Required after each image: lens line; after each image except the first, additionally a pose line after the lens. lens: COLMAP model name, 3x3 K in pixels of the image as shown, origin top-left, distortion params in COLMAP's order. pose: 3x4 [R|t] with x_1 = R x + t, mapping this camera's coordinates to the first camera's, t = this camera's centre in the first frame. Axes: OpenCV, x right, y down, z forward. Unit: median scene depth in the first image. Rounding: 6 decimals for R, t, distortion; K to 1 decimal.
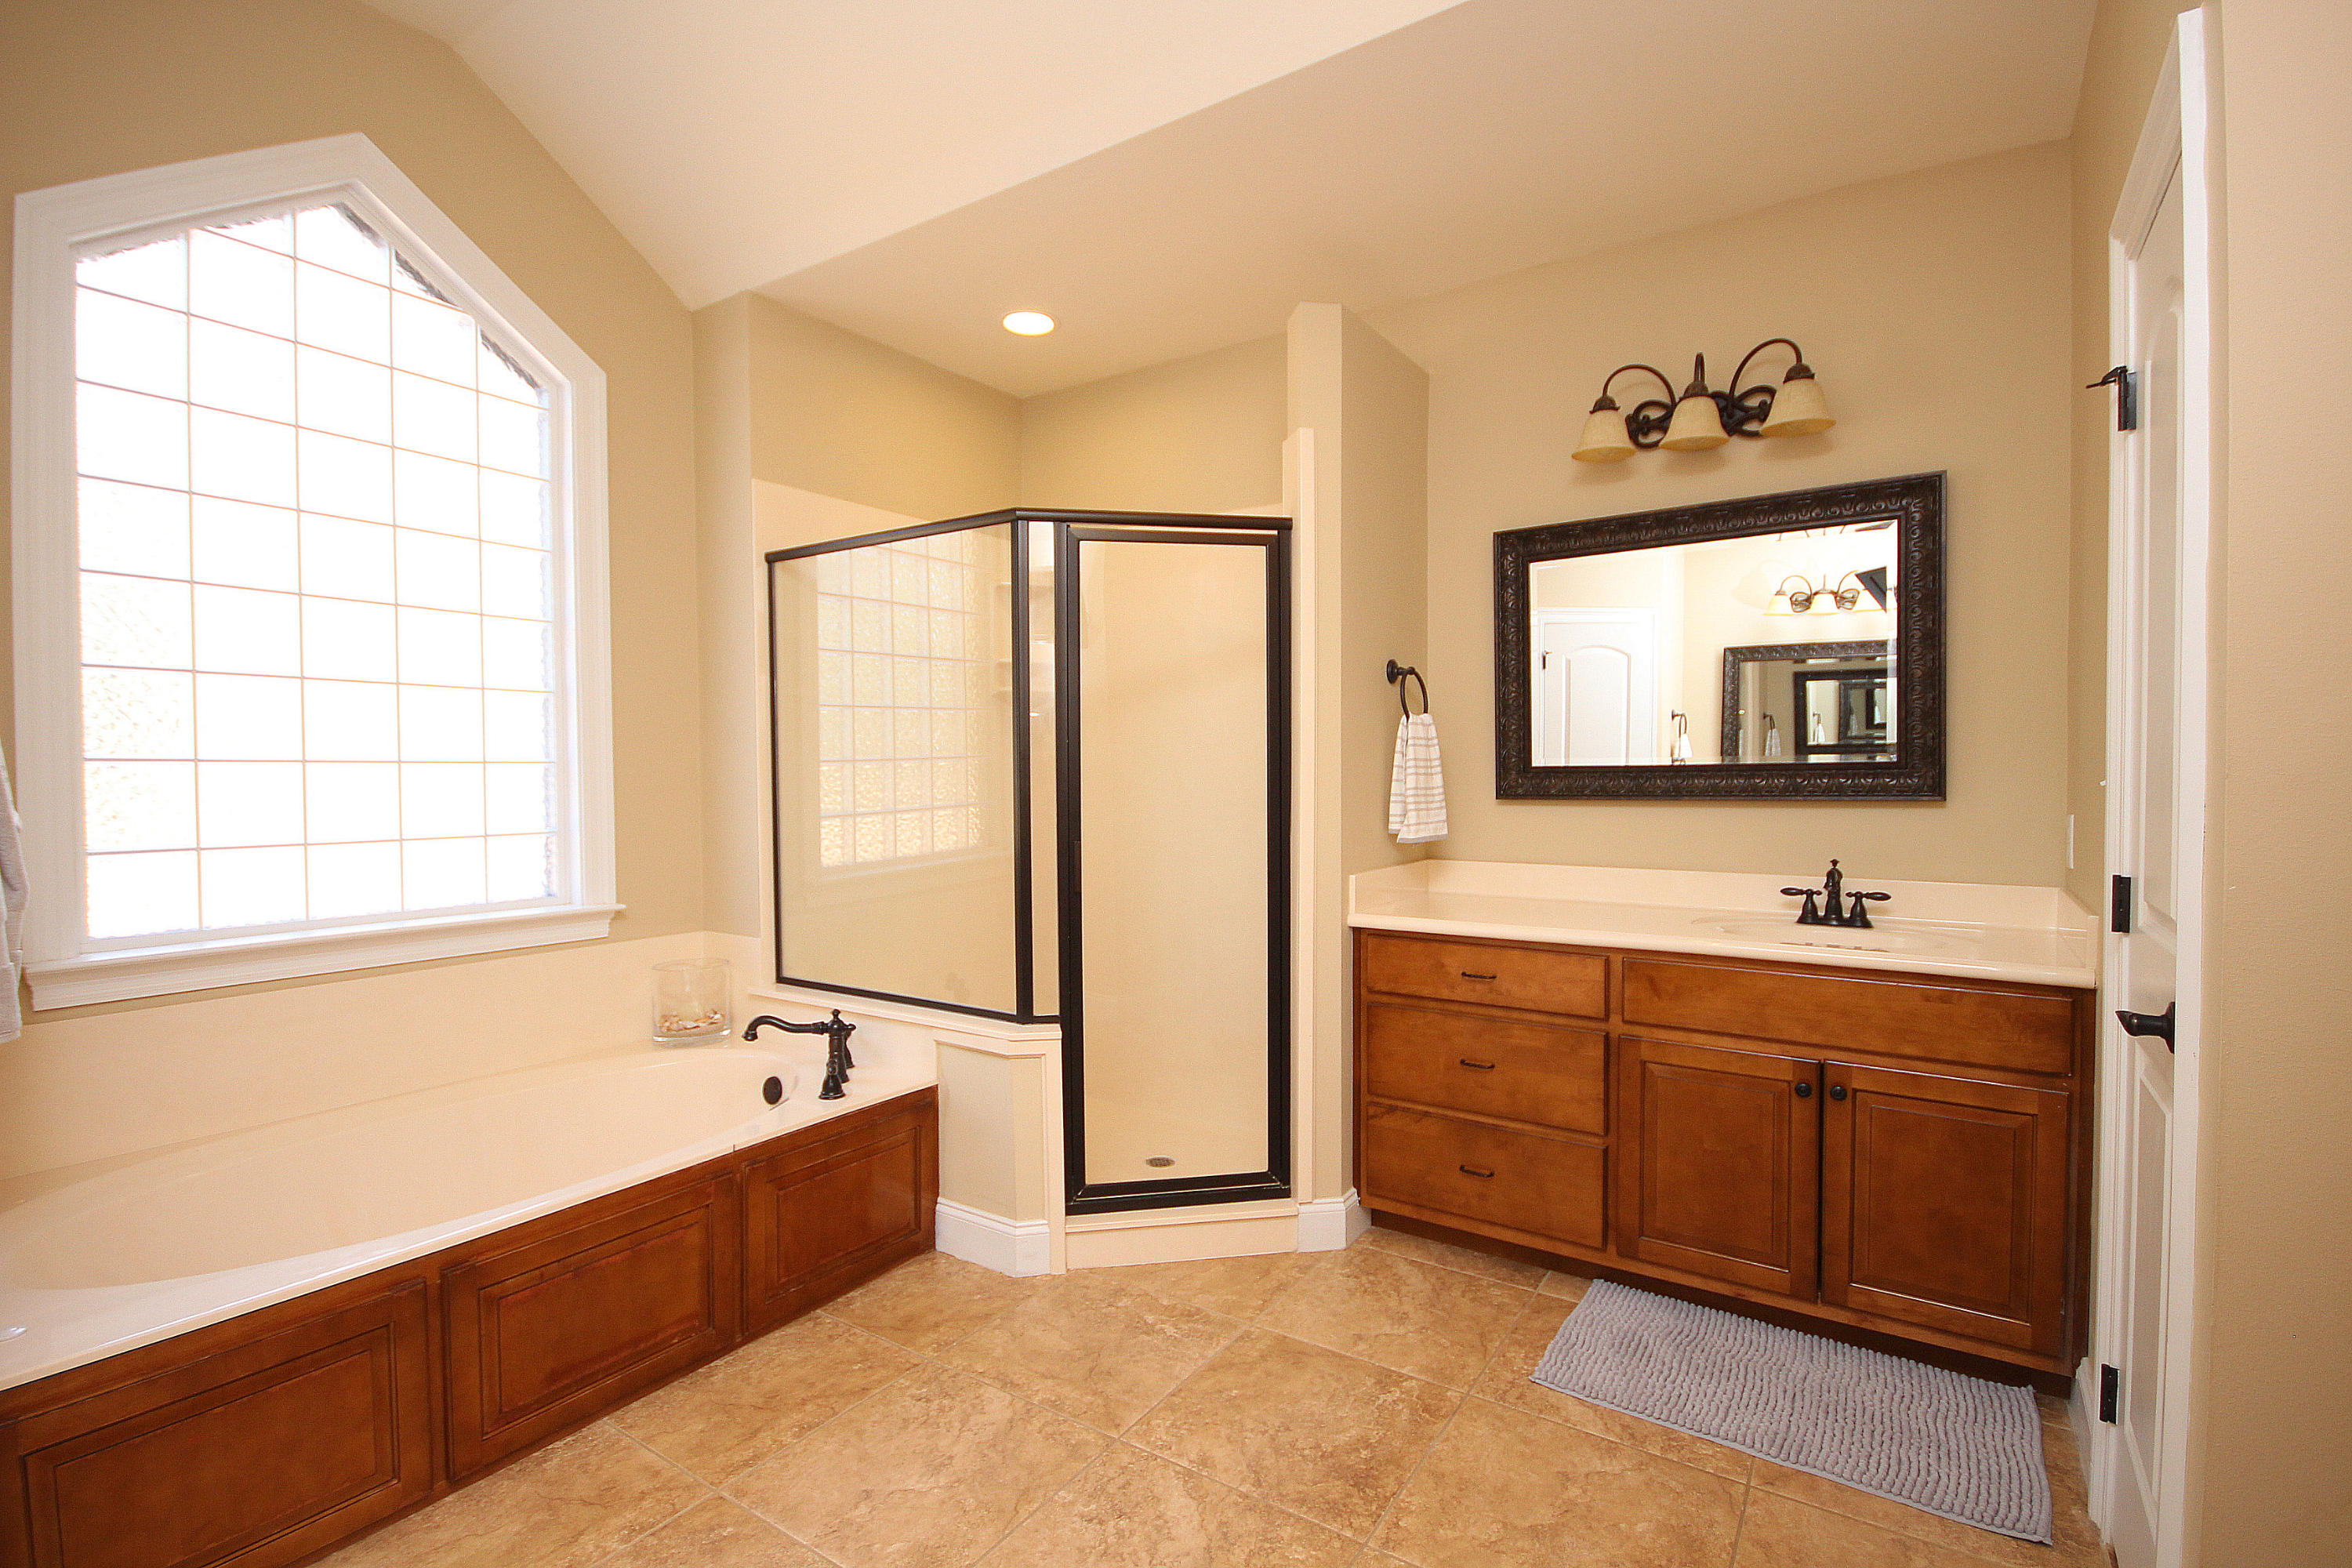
lens RADIAL K [[1103.2, 0, 1176.0], [0, 1103.2, 784.0], [0, 0, 1]] dist [-0.017164, 0.010422]
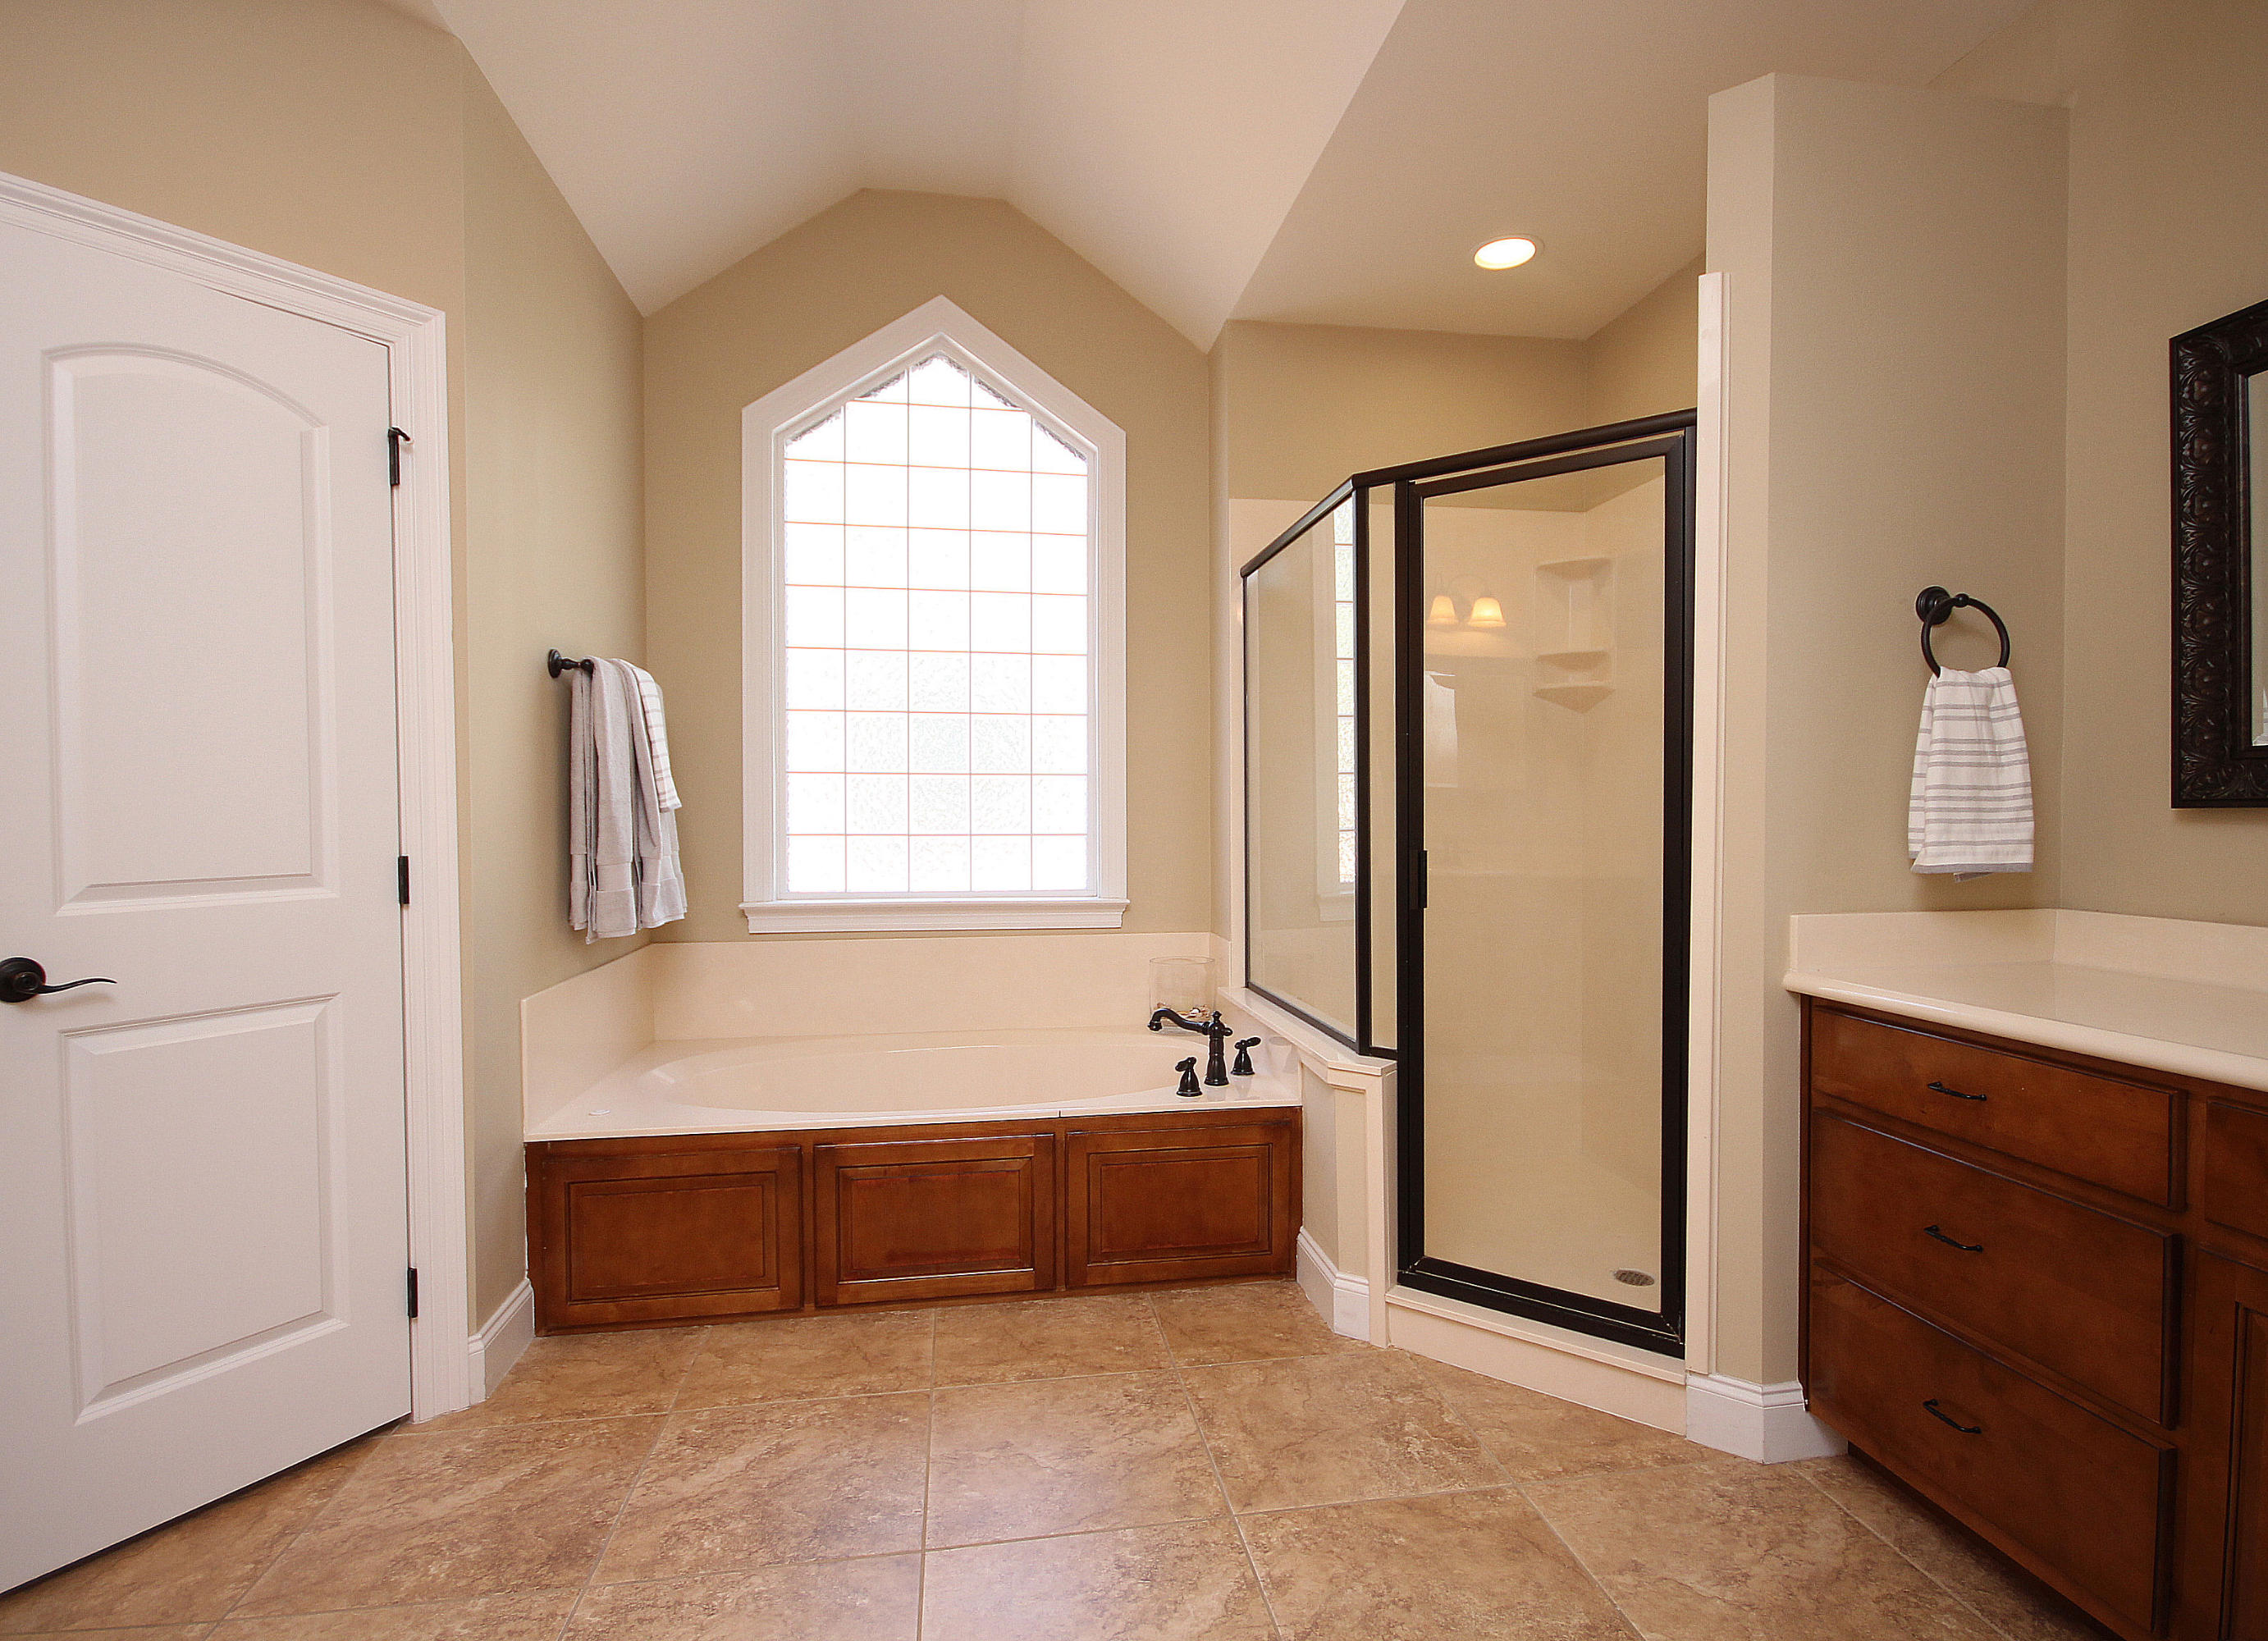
lens RADIAL K [[1147.3, 0, 1134.0], [0, 1147.3, 820.5], [0, 0, 1]] dist [-0.005478, -0.000970]
pose [[0.670312, 0.009854, -0.742014, 0.423317], [-0.012762, 0.999917, 0.001751, 0.030199], [0.741969, 0.008296, 0.670382, 0.241550]]
